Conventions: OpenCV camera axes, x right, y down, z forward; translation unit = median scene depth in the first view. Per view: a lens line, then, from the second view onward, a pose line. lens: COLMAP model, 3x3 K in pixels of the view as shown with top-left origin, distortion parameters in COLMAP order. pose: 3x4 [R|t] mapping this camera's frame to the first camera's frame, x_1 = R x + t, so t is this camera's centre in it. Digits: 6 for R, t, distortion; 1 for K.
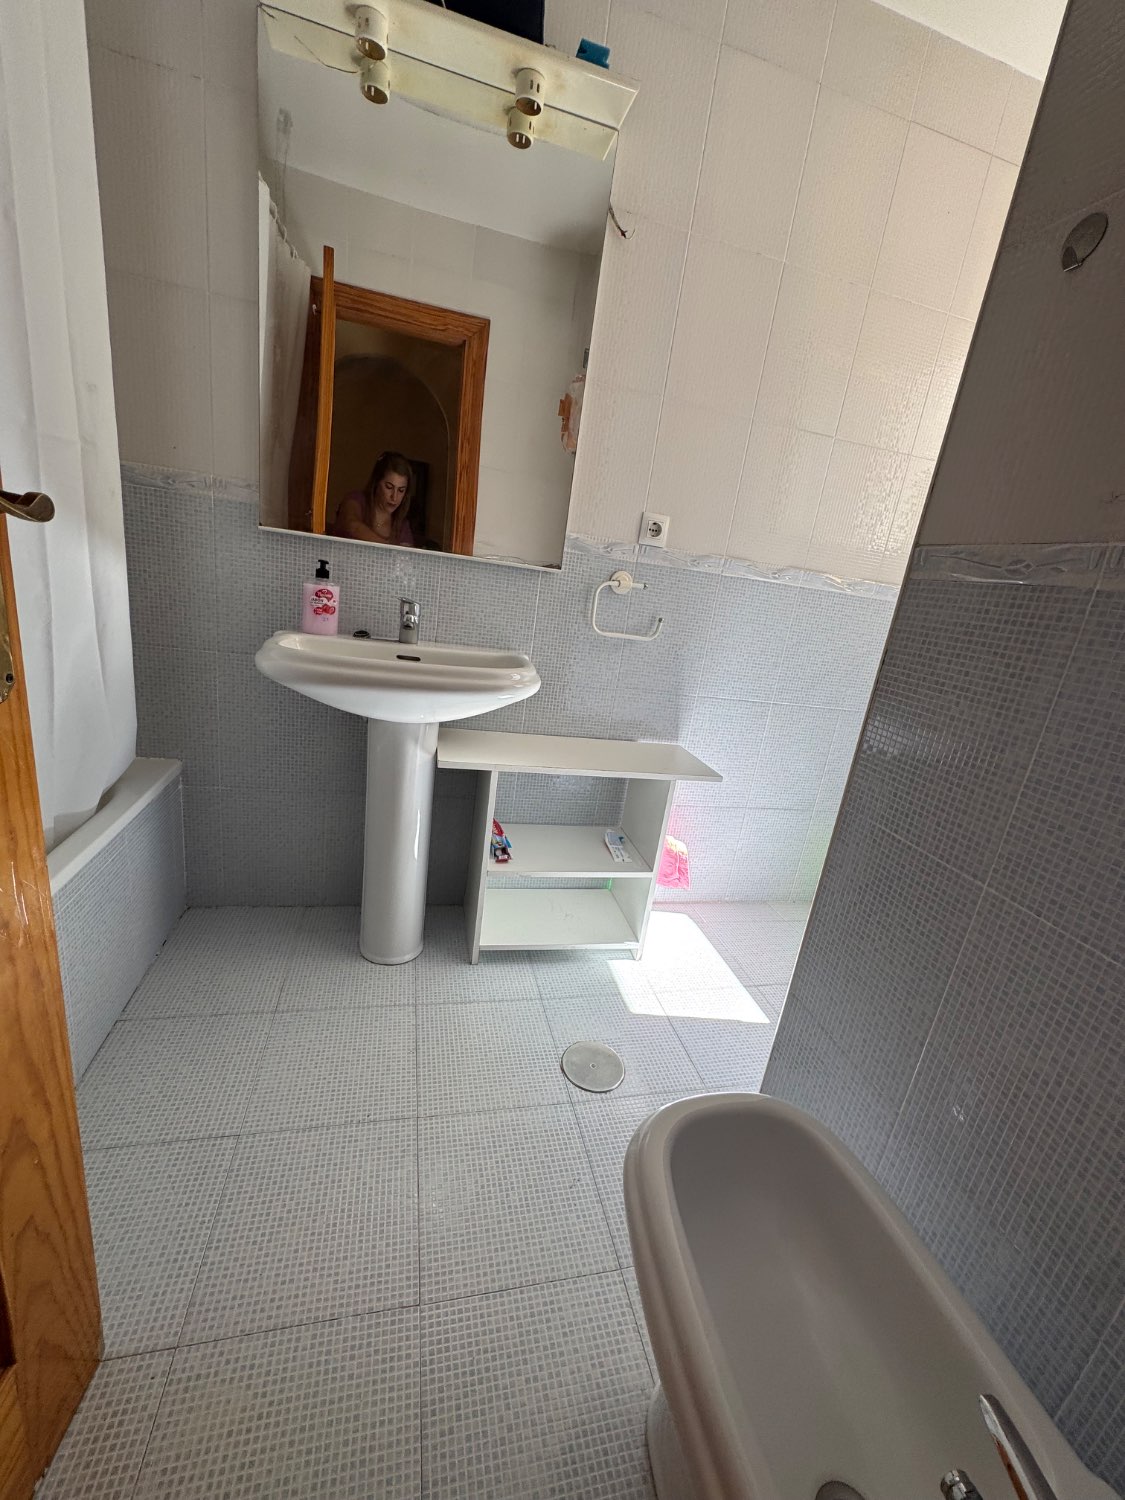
lens RADIAL K [[597.1, 0, 564.6], [0, 597.1, 750.1], [0, 0, 1]] dist [-0.004037, 0.000786]
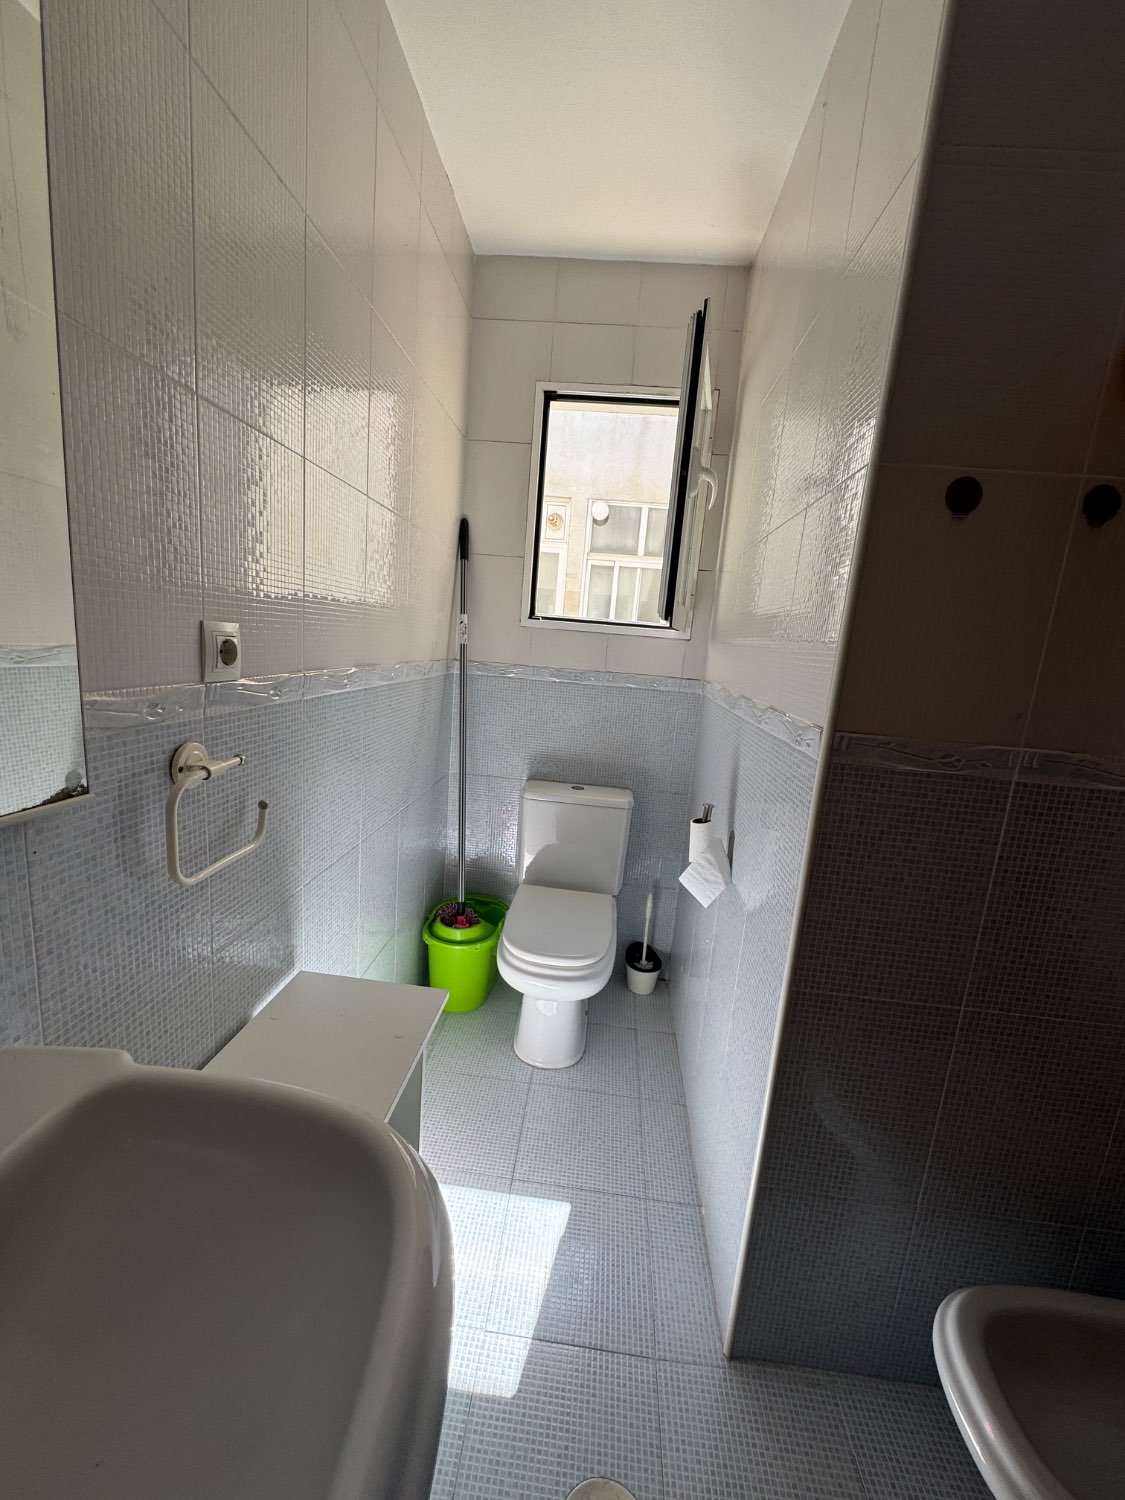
lens RADIAL K [[597.1, 0, 564.8], [0, 597.1, 747.0], [0, 0, 1]] dist [-0.004037, 0.000786]
pose [[0.327145, -0.275134, 0.904034, -0.520642], [0.231093, 0.950921, 0.205778, -0.715089], [-0.916281, 0.141597, 0.374671, 1.190765]]
